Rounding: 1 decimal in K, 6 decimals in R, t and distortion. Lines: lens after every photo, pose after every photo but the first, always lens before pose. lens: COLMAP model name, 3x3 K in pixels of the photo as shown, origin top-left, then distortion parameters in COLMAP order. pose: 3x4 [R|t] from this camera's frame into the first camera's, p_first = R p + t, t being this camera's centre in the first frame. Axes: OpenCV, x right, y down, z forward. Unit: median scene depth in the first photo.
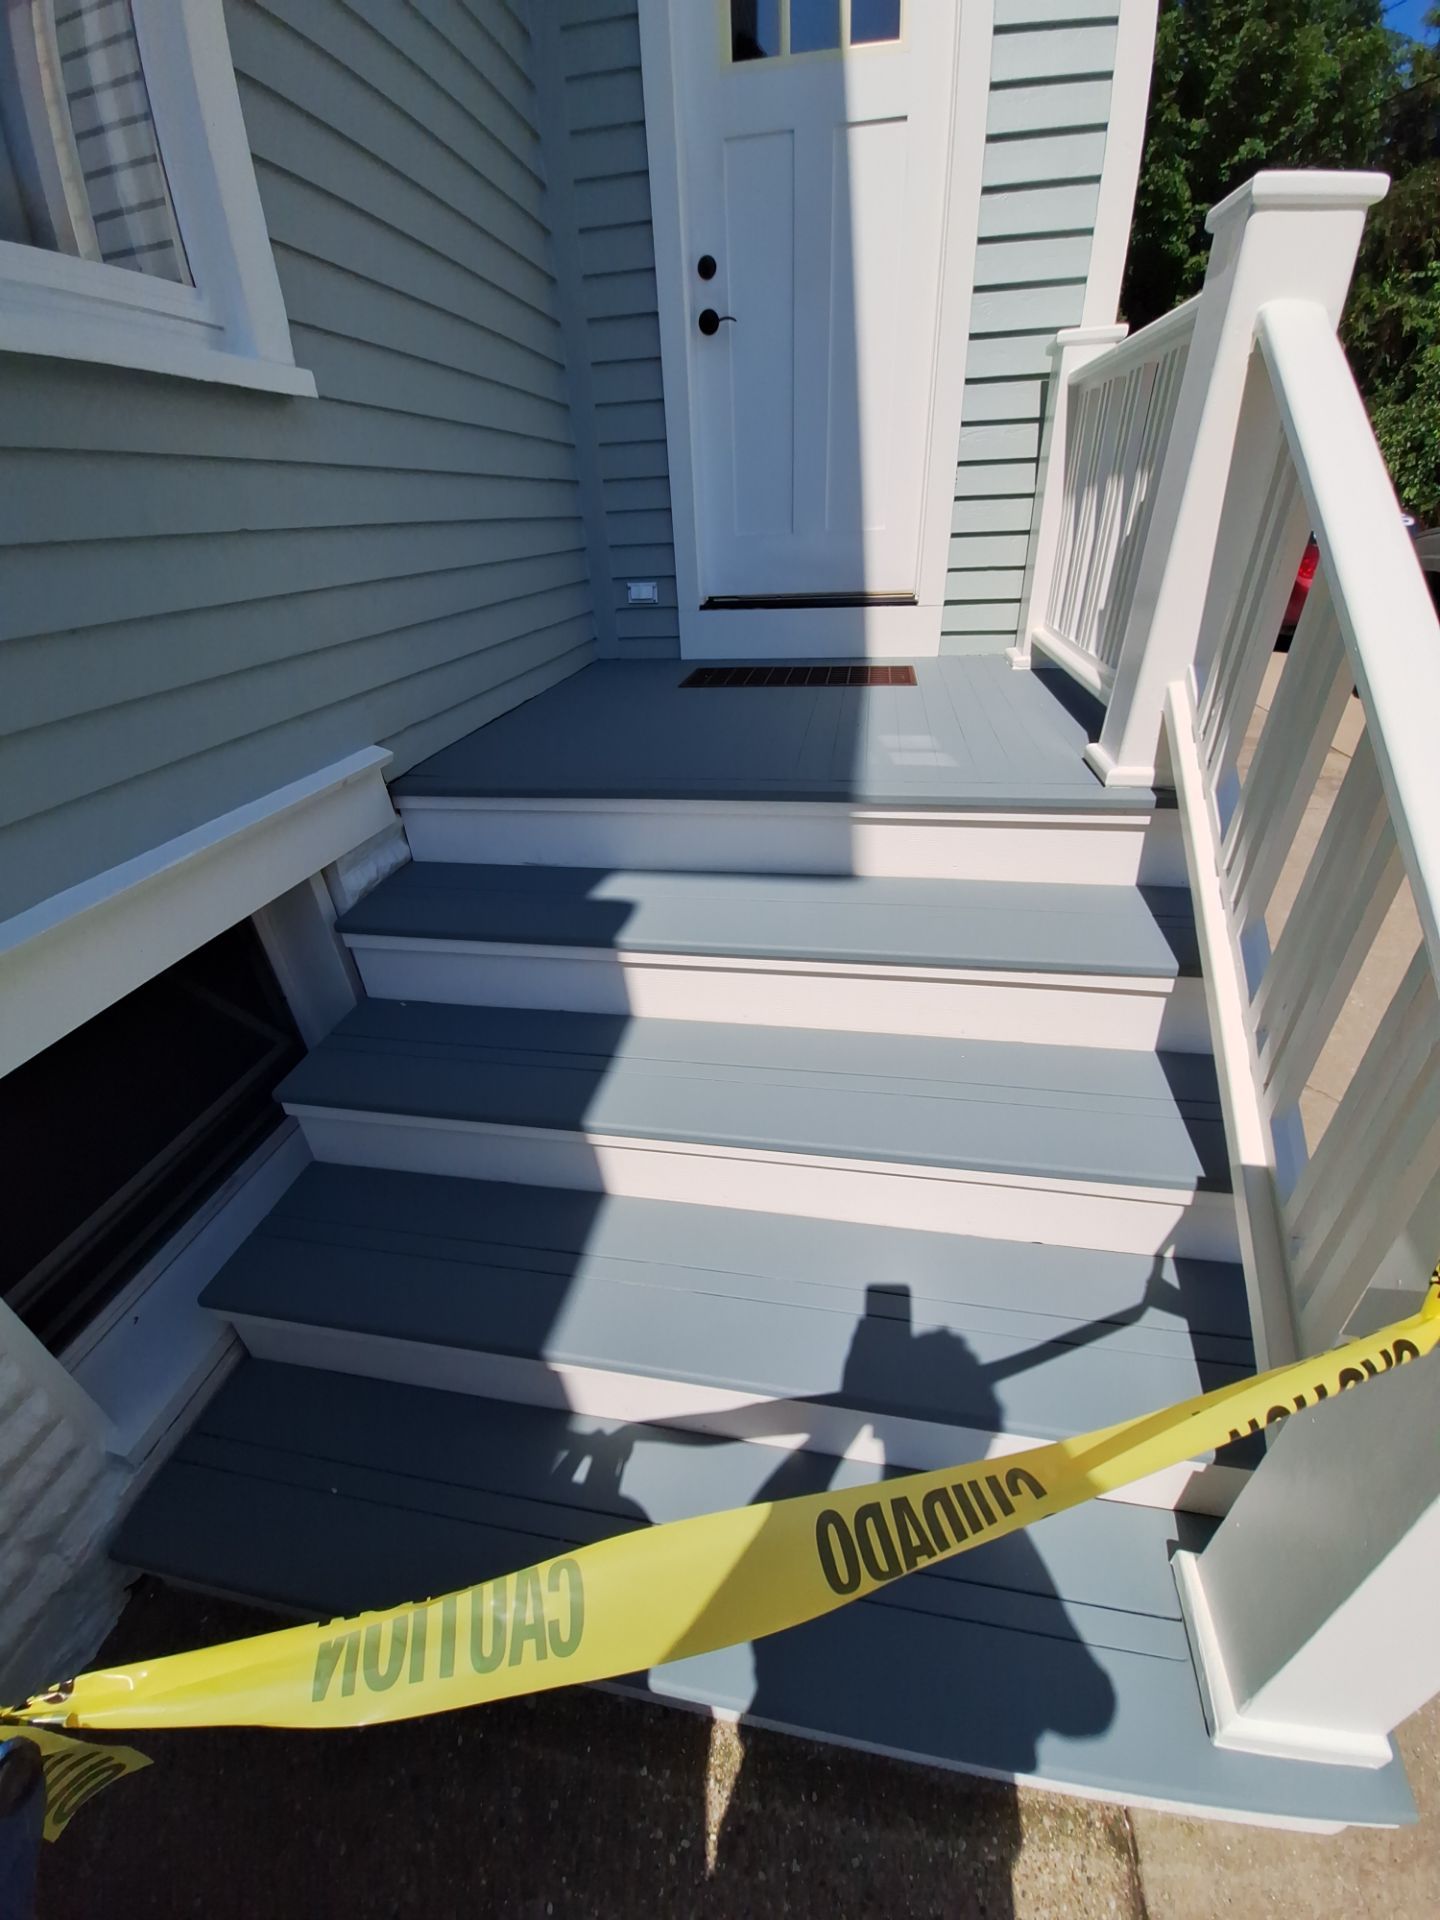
lens RADIAL K [[752.9, 0, 710.2], [0, 752.9, 949.1], [0, 0, 1]] dist [-0.003851, -0.007196]
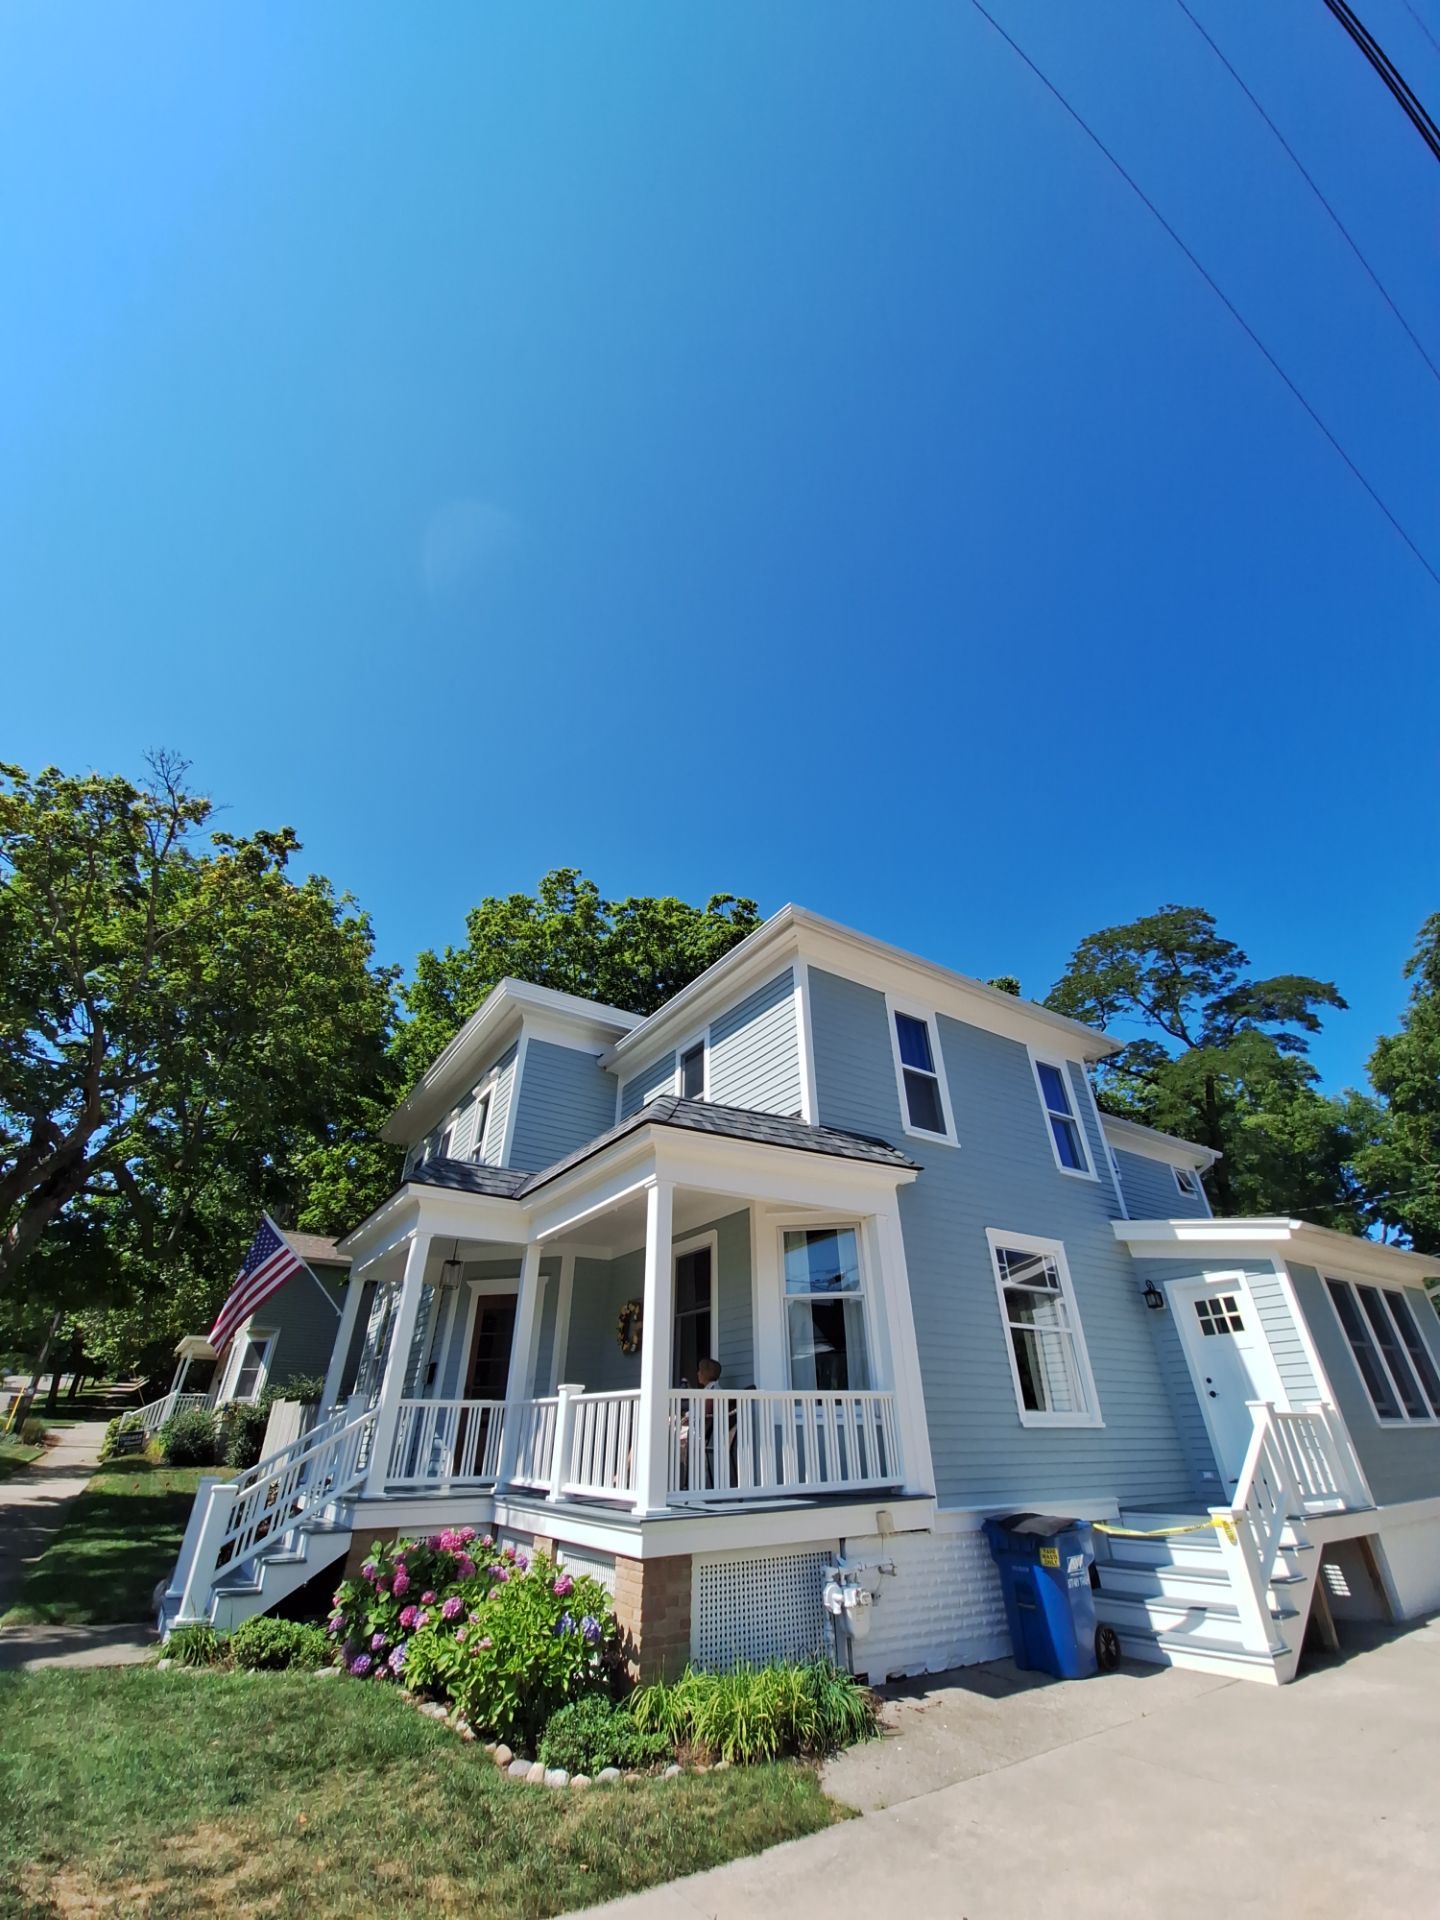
lens RADIAL K [[752.9, 0, 710.2], [0, 752.9, 949.1], [0, 0, 1]] dist [-0.003851, -0.007196]
pose [[0.694005, -0.353432, -0.627250, 1.887686], [-0.390454, 0.547210, -0.740342, 2.243155], [0.604898, 0.758714, 0.241768, -4.170172]]
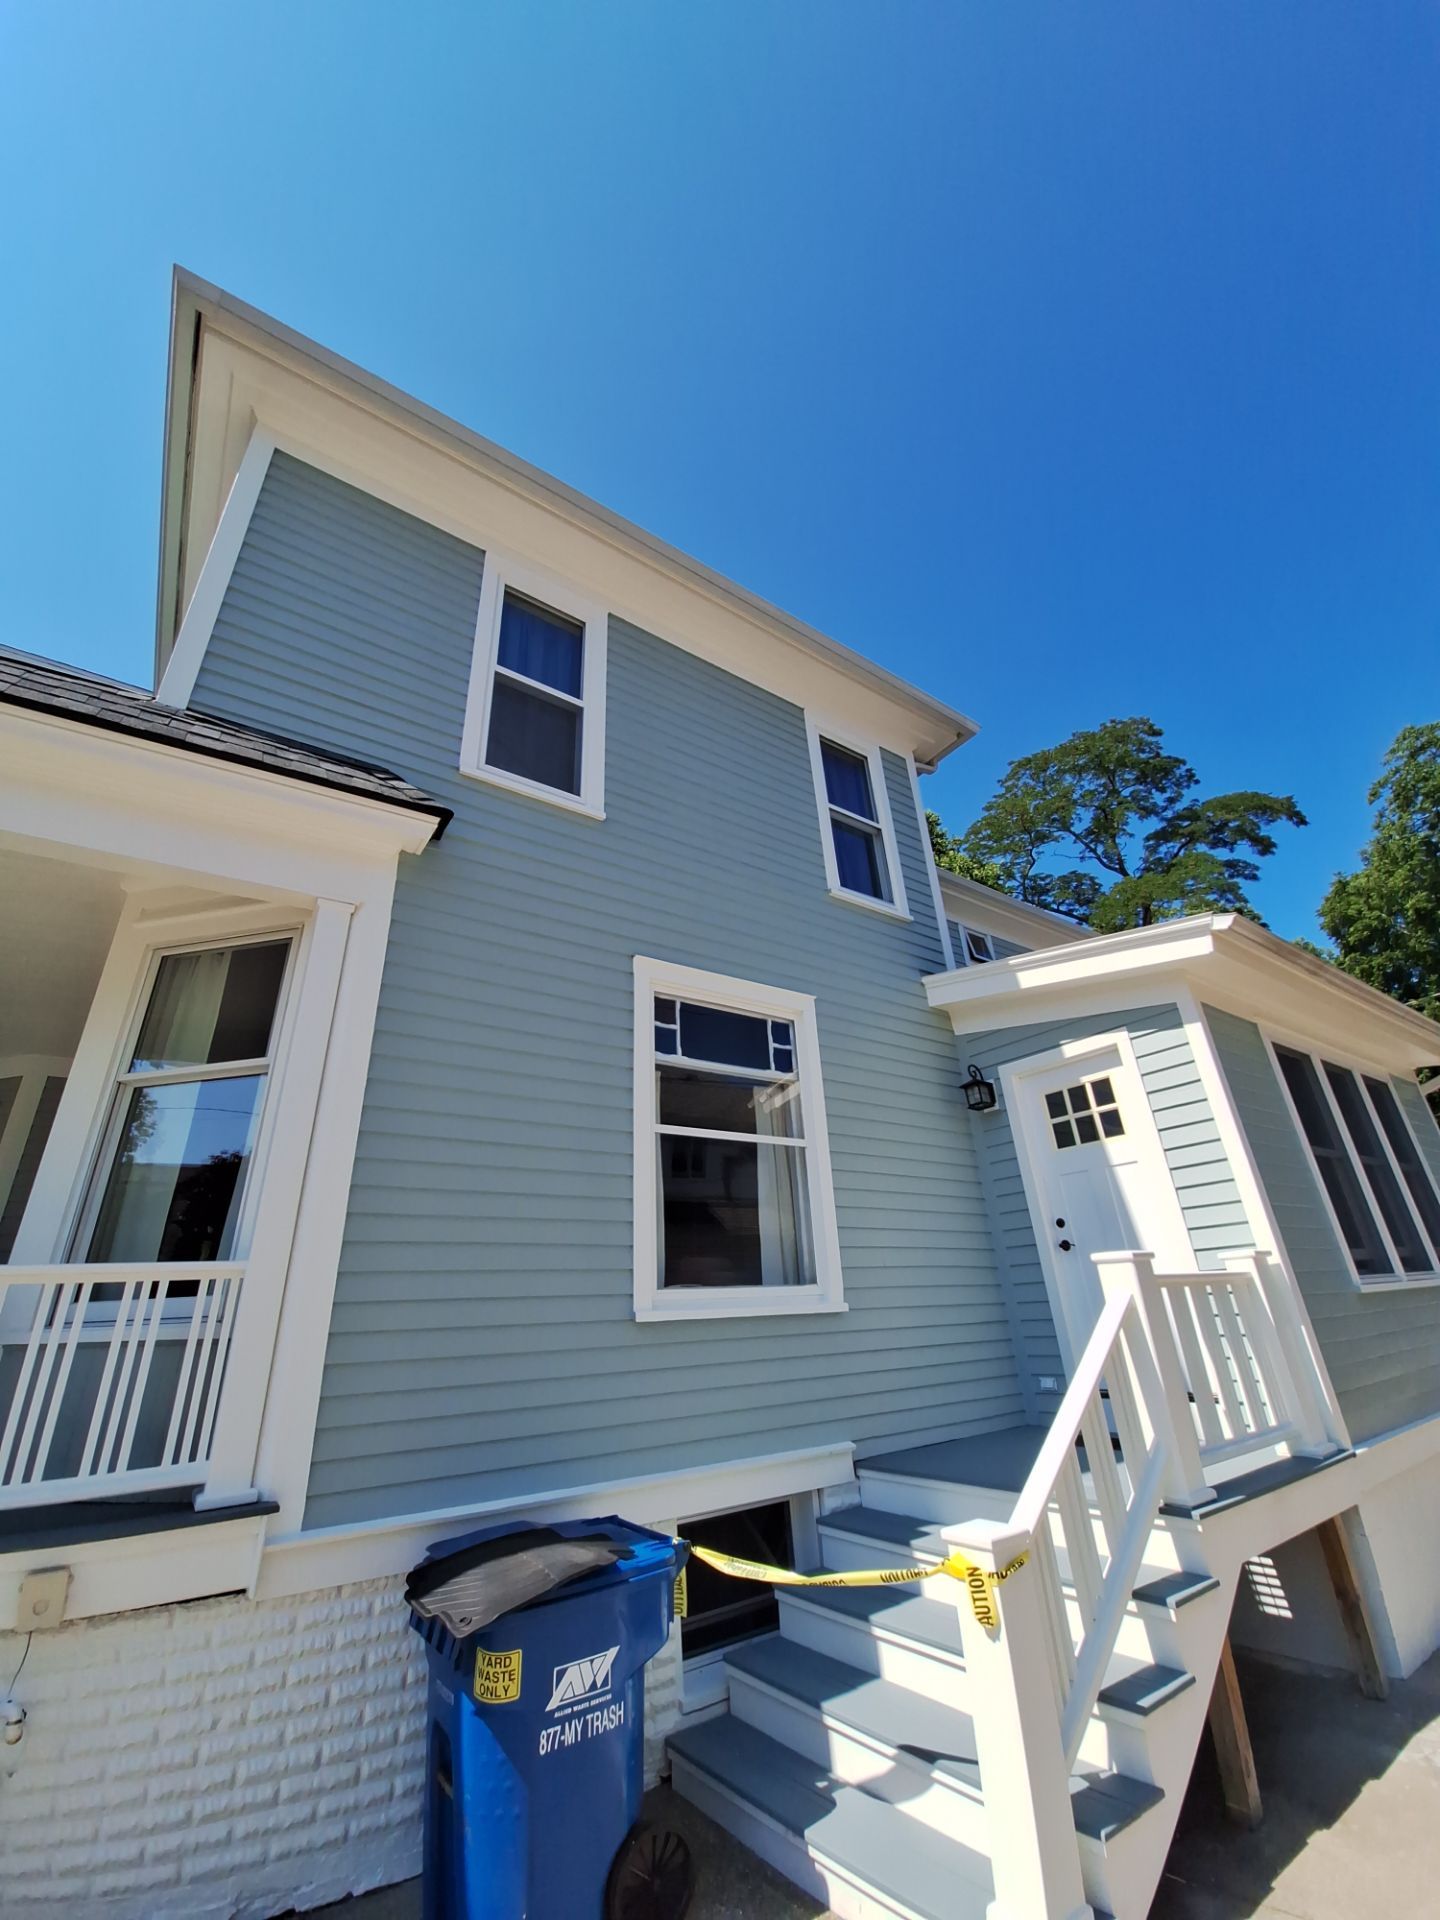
lens RADIAL K [[752.9, 0, 710.2], [0, 752.9, 949.1], [0, 0, 1]] dist [-0.003851, -0.007196]
pose [[0.711671, -0.293758, -0.638146, 1.203076], [-0.344804, 0.645375, -0.681617, 0.494290], [0.612074, 0.705122, 0.358006, -1.230611]]
